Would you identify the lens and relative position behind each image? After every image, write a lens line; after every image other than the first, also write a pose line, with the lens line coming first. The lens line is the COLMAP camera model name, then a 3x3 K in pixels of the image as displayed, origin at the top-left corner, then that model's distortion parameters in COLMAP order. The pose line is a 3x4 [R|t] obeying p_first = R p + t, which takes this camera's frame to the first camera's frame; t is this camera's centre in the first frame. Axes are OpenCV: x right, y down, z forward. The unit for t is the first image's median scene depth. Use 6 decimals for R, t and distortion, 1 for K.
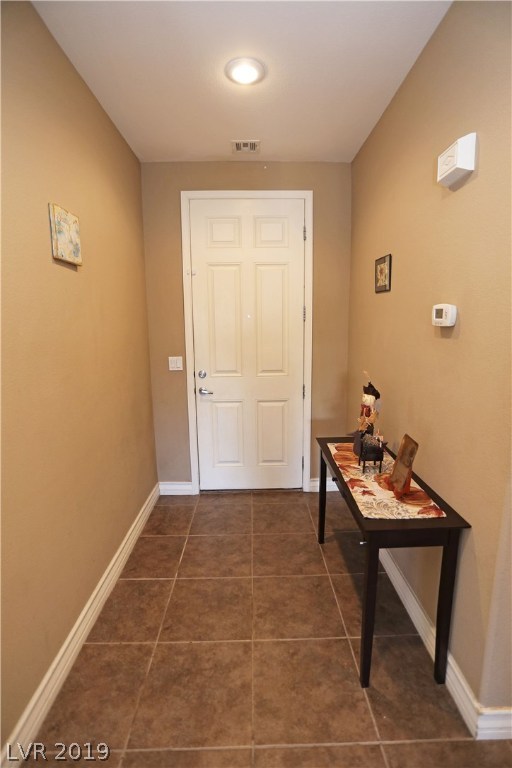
lens RADIAL K [[376.8, 0, 256.0], [0, 376.8, 384.0], [0, 0, 1]] dist [-0.077596, 0.034438]
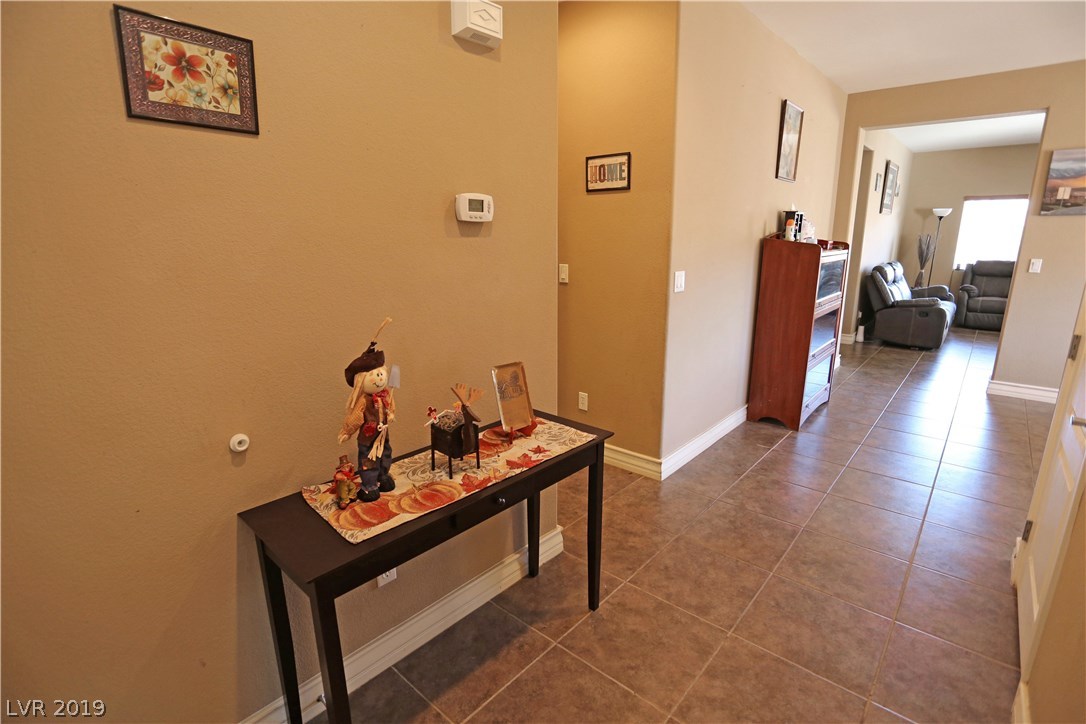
lens RADIAL K [[523.1, 0, 547.5], [0, 523.1, 364.1], [0, 0, 1]] dist [-0.064230, 0.027977]
pose [[-0.744302, -0.147694, 0.651308, -0.372630], [0.120214, 0.929681, 0.348197, -0.230865], [-0.656935, 0.337460, -0.674209, 1.672810]]
